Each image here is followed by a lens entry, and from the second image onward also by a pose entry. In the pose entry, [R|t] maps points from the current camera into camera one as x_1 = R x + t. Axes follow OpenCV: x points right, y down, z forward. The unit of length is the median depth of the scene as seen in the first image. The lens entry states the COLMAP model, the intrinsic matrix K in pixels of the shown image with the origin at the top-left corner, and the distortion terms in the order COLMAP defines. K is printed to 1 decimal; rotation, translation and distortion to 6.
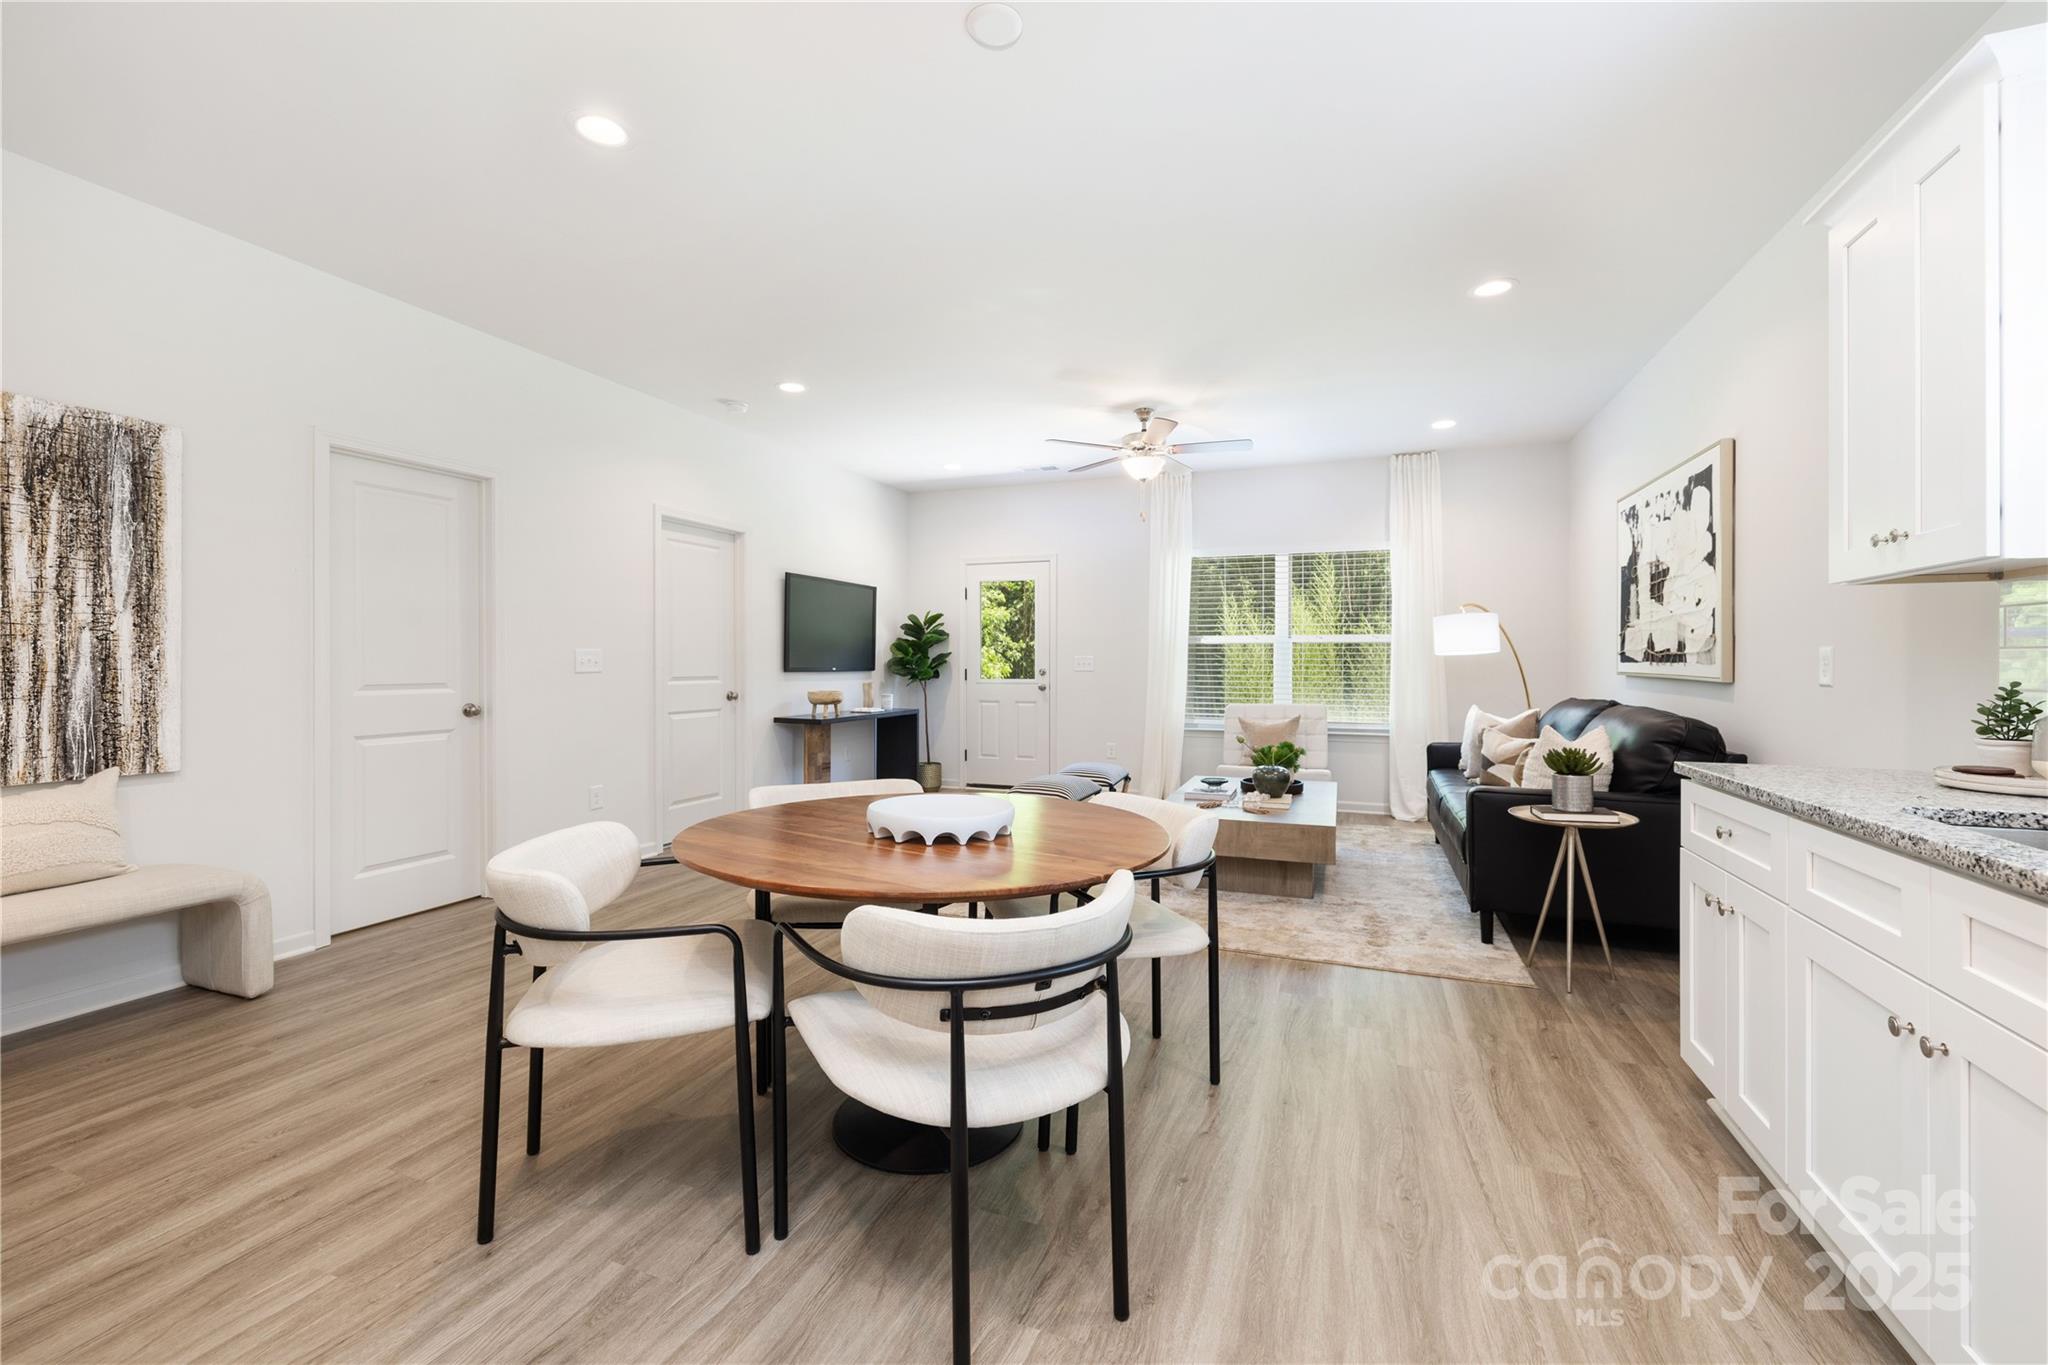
lens RADIAL K [[866.4, 0, 1018.6], [0, 866.4, 655.2], [0, 0, 1]] dist [0.001621, 0.000255]
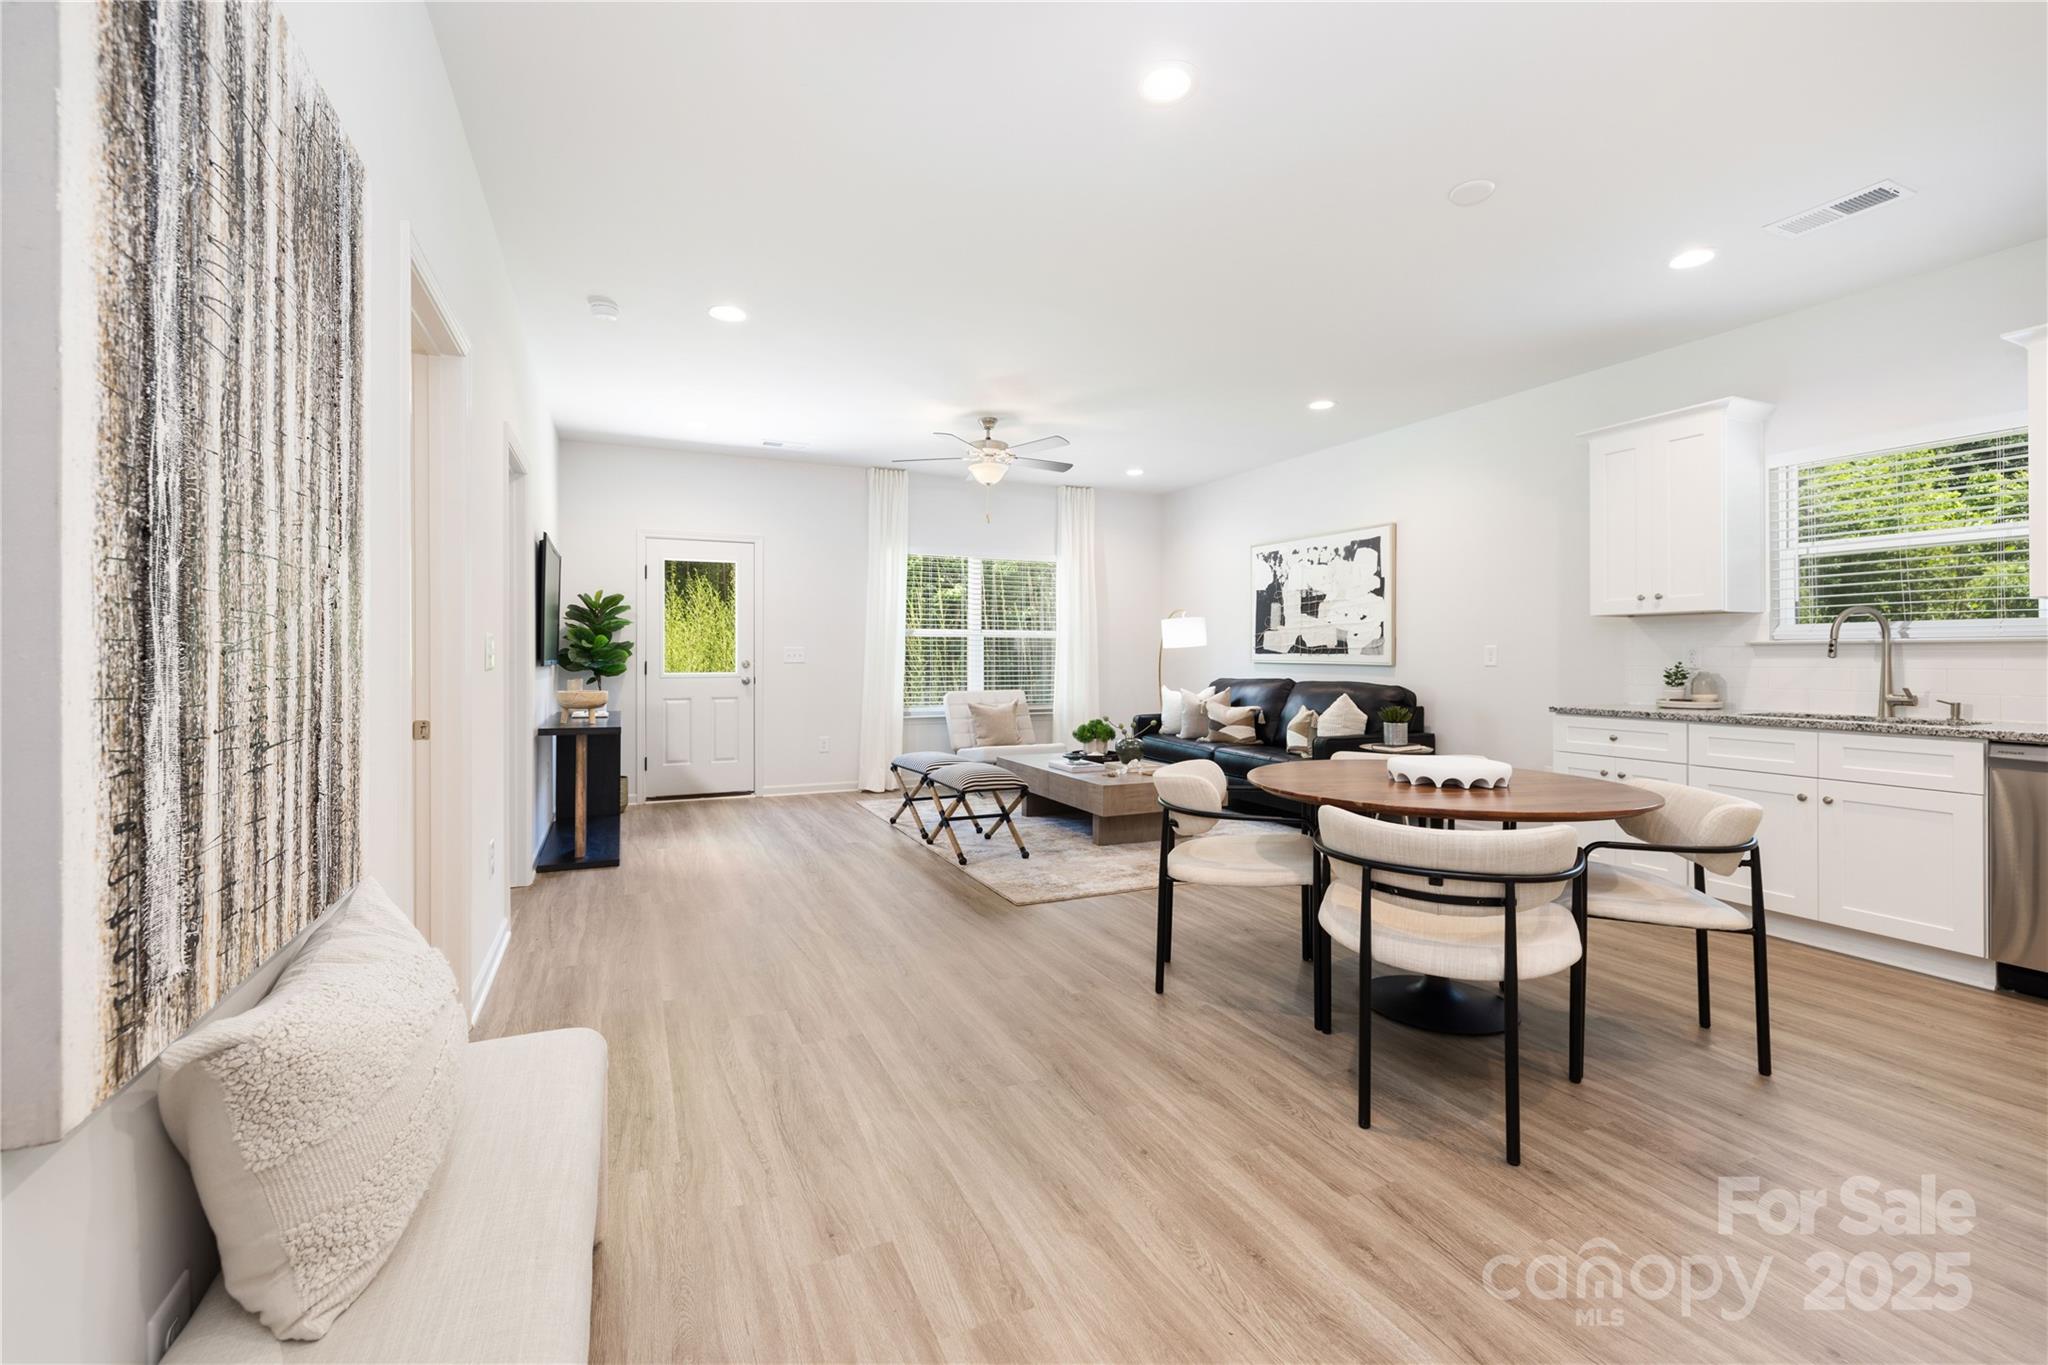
lens RADIAL K [[866.4, 0, 1018.6], [0, 866.4, 655.2], [0, 0, 1]] dist [0.001621, 0.000255]
pose [[0.695099, -0.002352, 0.718910, -0.896903], [-0.005844, 0.999943, 0.008923, 0.000132], [-0.718890, -0.010403, 0.695046, 0.332380]]
